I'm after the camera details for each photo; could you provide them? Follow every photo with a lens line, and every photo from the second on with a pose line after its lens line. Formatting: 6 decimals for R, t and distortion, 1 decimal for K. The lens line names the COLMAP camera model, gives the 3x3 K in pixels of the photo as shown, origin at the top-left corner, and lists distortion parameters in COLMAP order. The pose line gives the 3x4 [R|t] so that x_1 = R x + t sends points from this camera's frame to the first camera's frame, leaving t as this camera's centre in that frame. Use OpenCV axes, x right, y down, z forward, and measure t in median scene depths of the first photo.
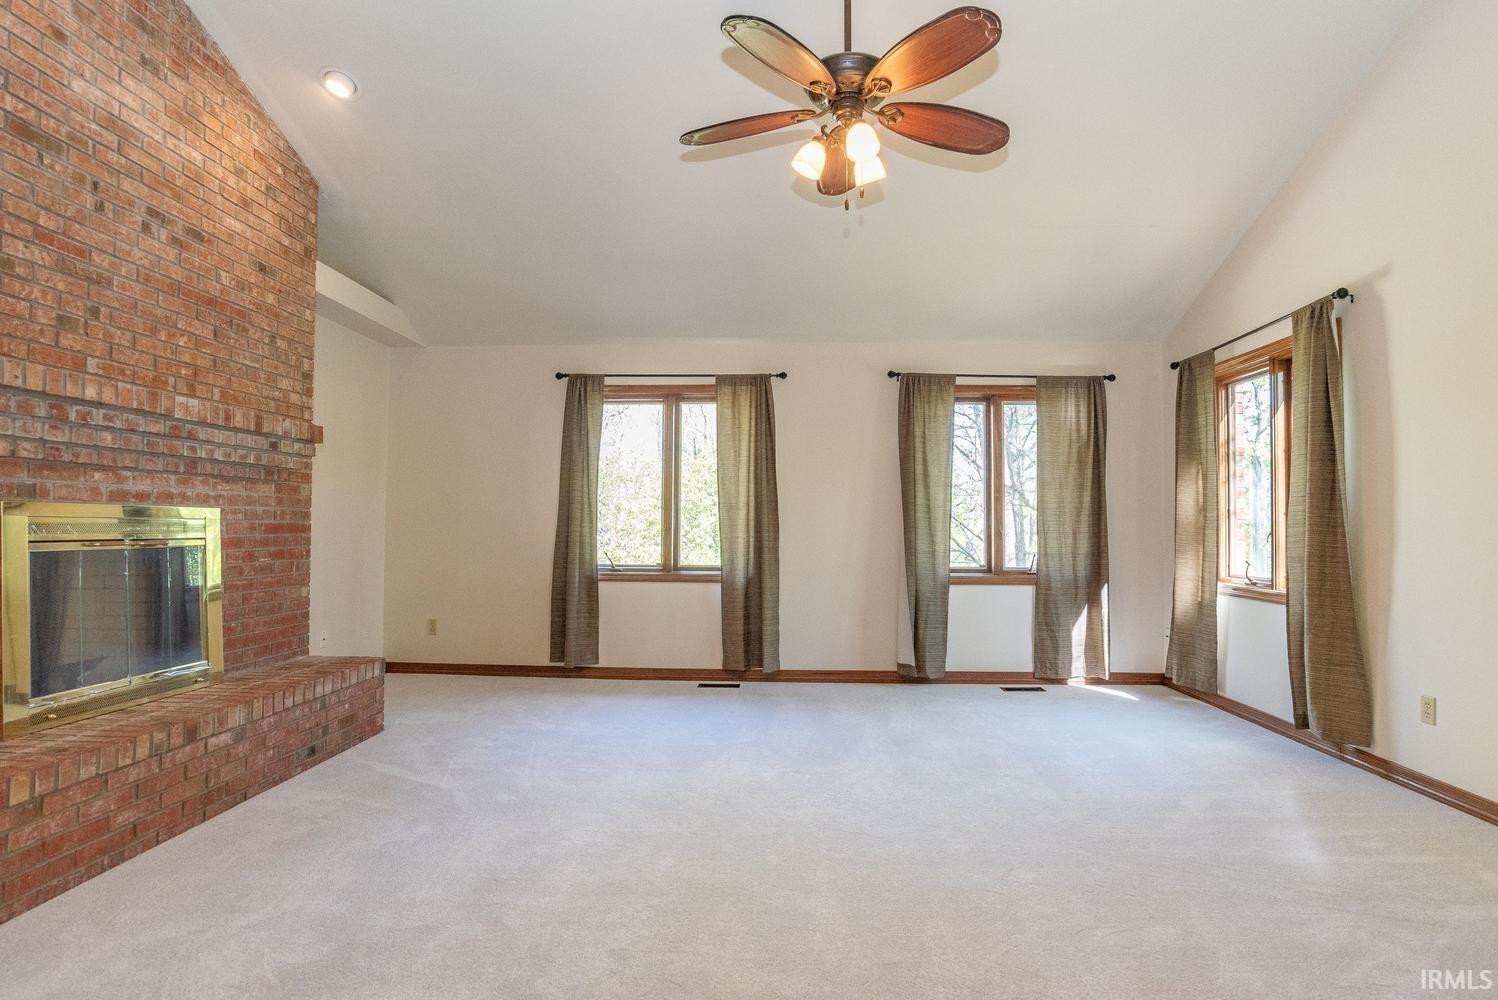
lens RADIAL K [[786.3, 0, 749.0], [0, 786.3, 500.0], [0, 0, 1]] dist [-0.032603, -0.000664]
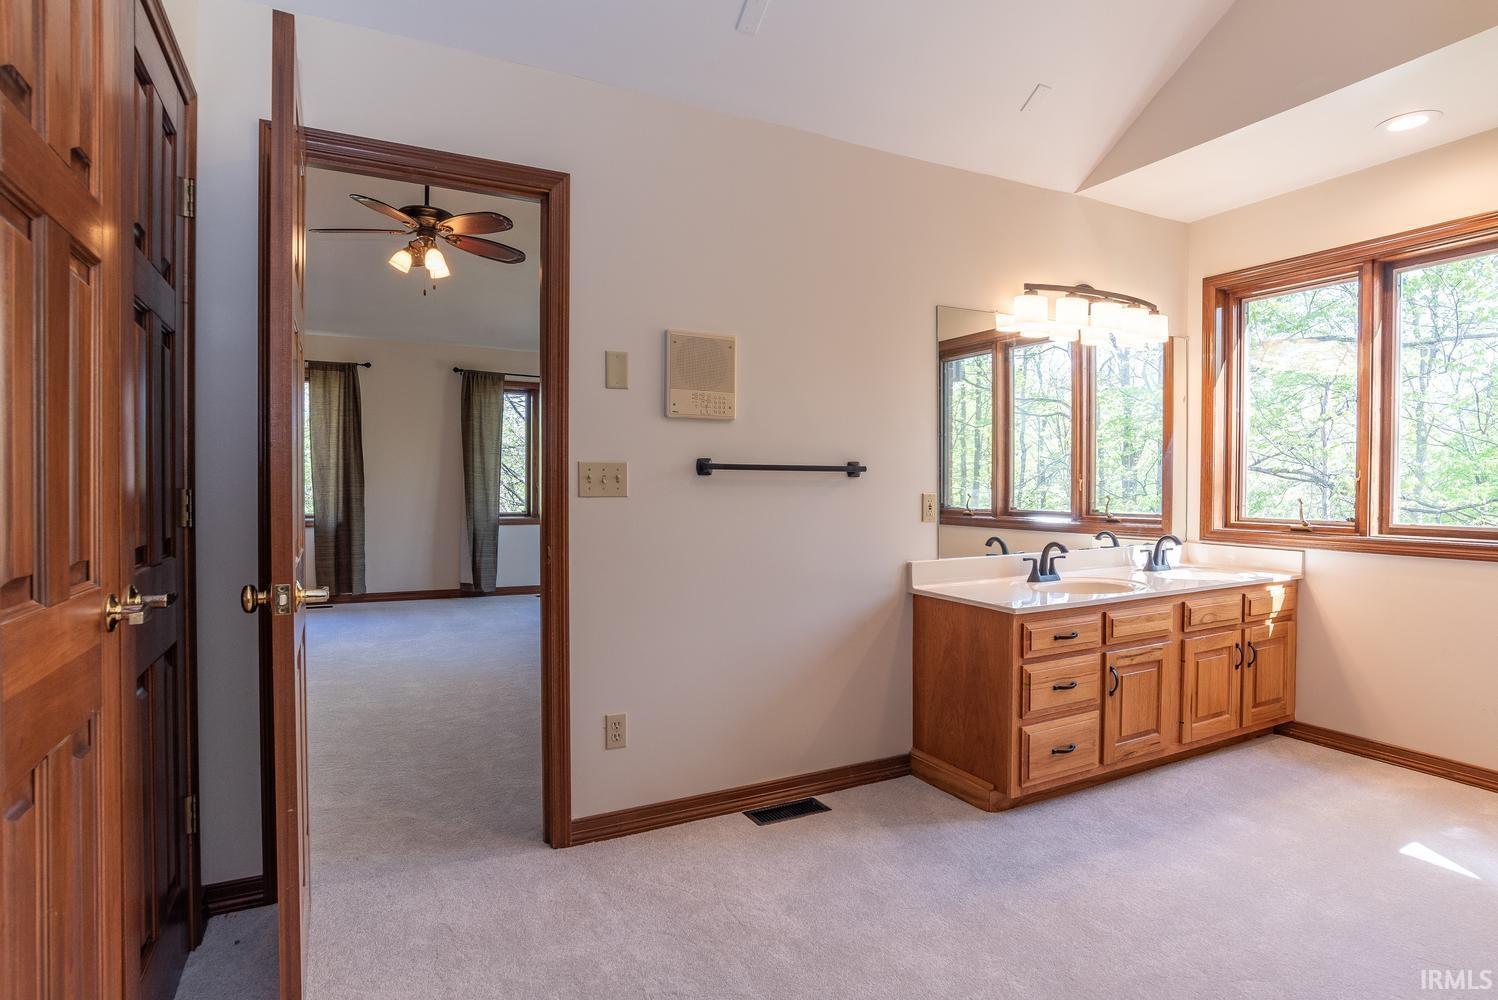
lens RADIAL K [[786.3, 0, 749.0], [0, 786.3, 500.0], [0, 0, 1]] dist [-0.032603, -0.000664]
pose [[0.863205, -0.008066, 0.504789, -0.063635], [-0.021572, 0.998370, 0.052842, -0.019197], [-0.504392, -0.056503, 0.861624, -0.422953]]
